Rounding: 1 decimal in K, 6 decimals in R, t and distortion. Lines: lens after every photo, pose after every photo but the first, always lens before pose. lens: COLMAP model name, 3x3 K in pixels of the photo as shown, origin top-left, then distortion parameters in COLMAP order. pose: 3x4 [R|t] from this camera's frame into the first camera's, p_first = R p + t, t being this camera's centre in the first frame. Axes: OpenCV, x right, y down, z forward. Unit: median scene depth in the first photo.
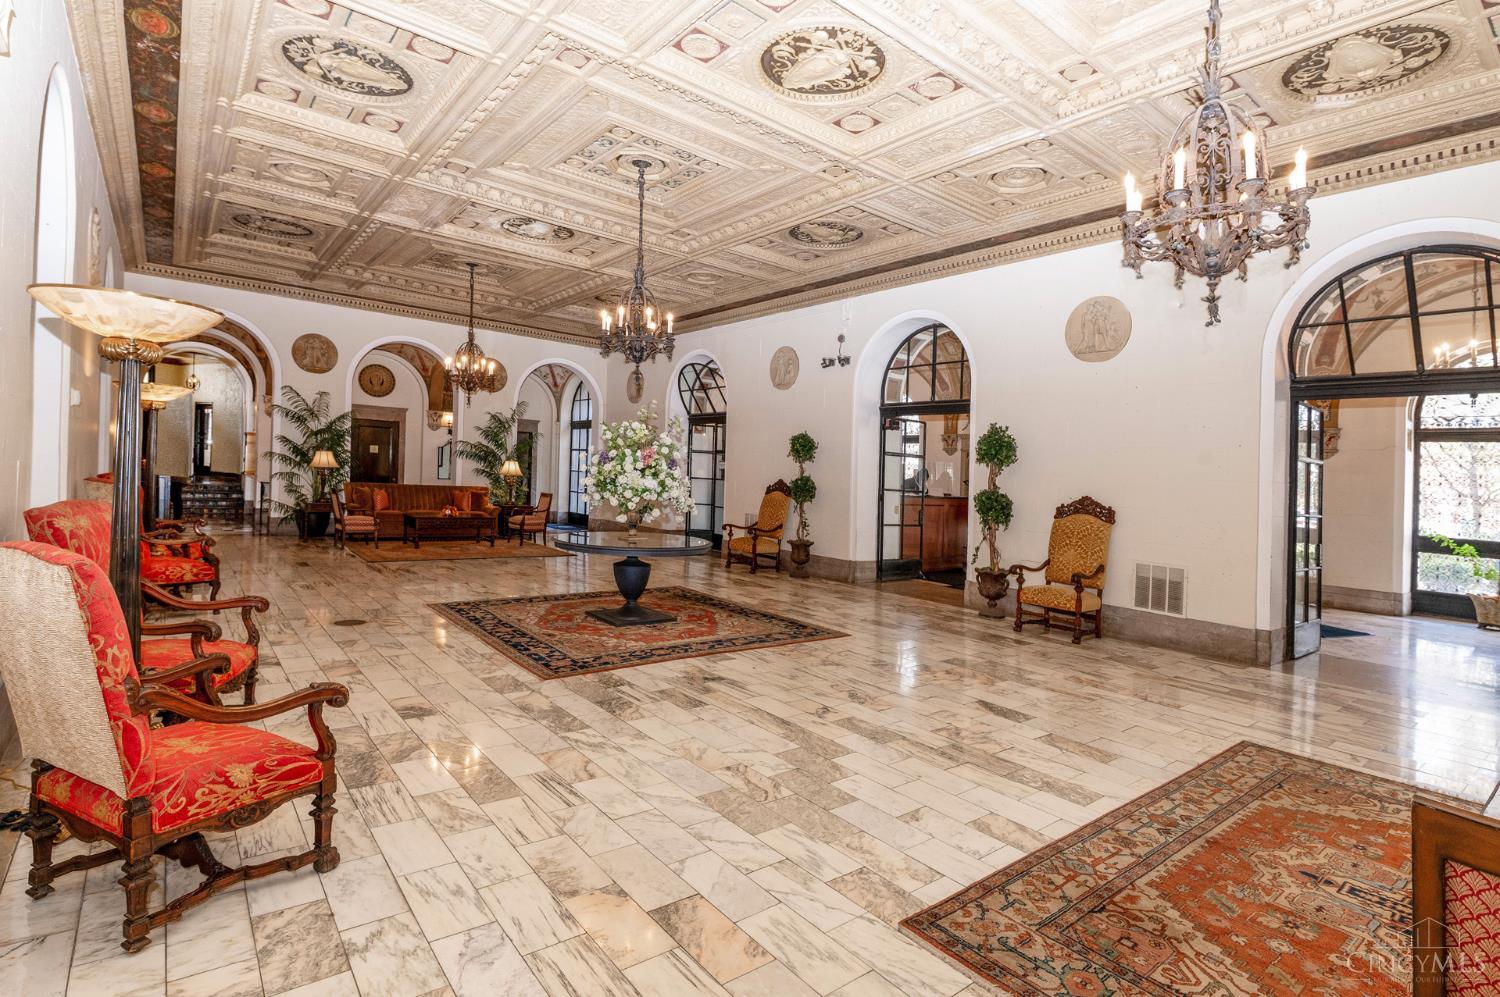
lens RADIAL K [[733.3, 0, 747.1], [0, 733.3, 506.9], [0, 0, 1]] dist [0.012396, -0.001733]
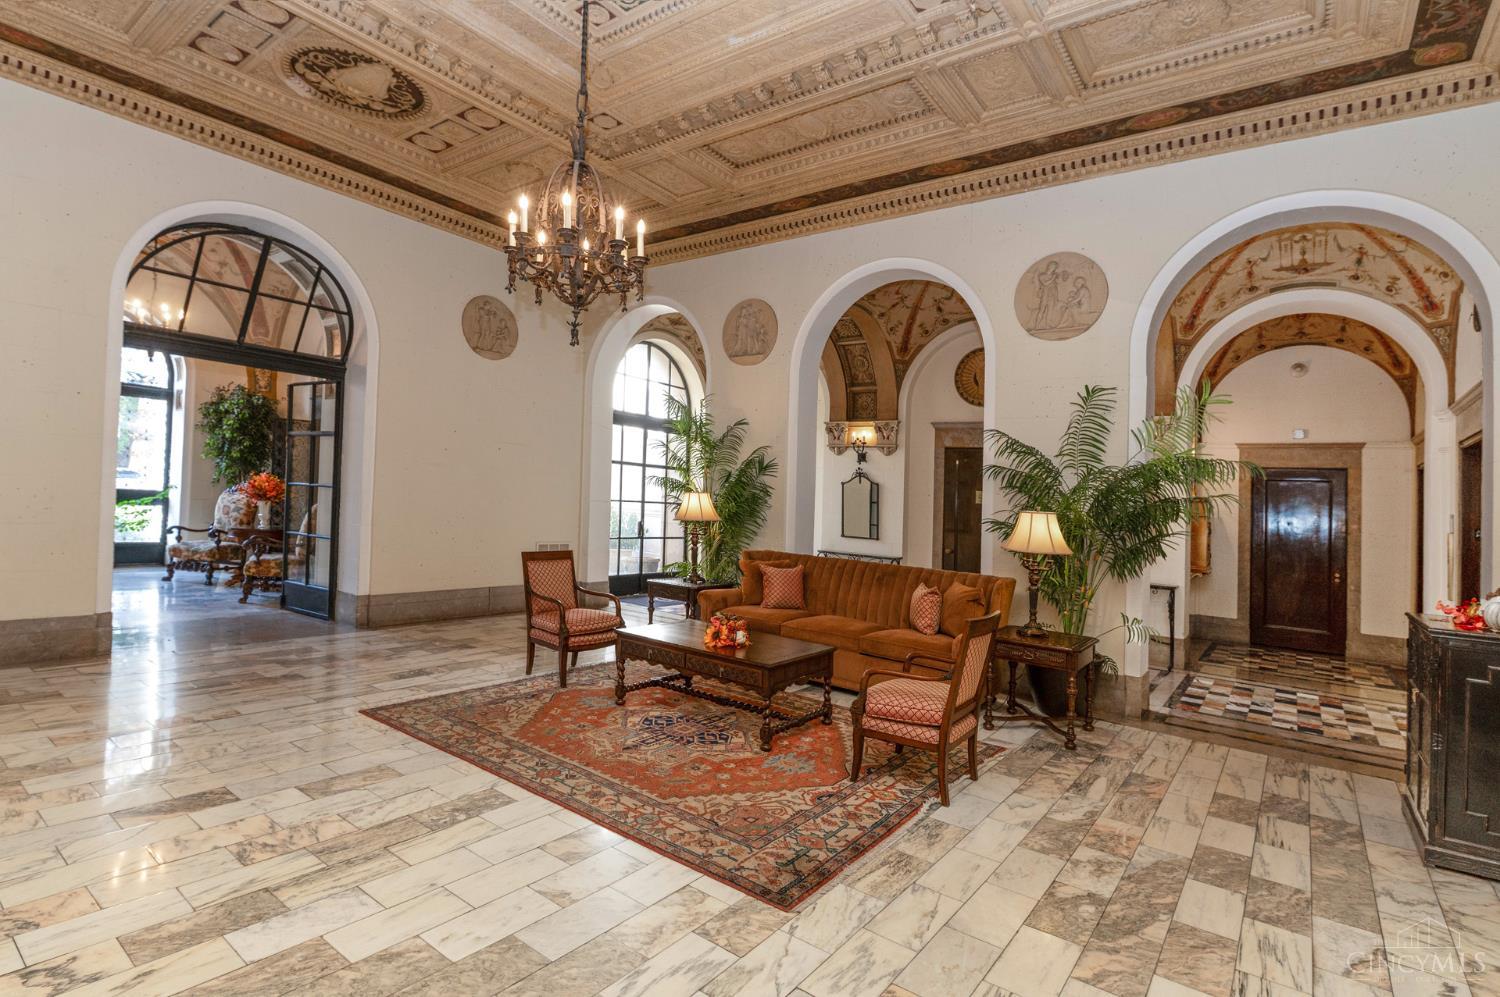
lens RADIAL K [[733.3, 0, 748.0], [0, 733.3, 486.8], [0, 0, 1]] dist [0.012396, -0.001733]
pose [[-0.247757, -0.046413, 0.967710, -0.570009], [-0.036811, 0.998582, 0.038469, -0.070127], [-0.968123, -0.026092, -0.249114, 0.960054]]
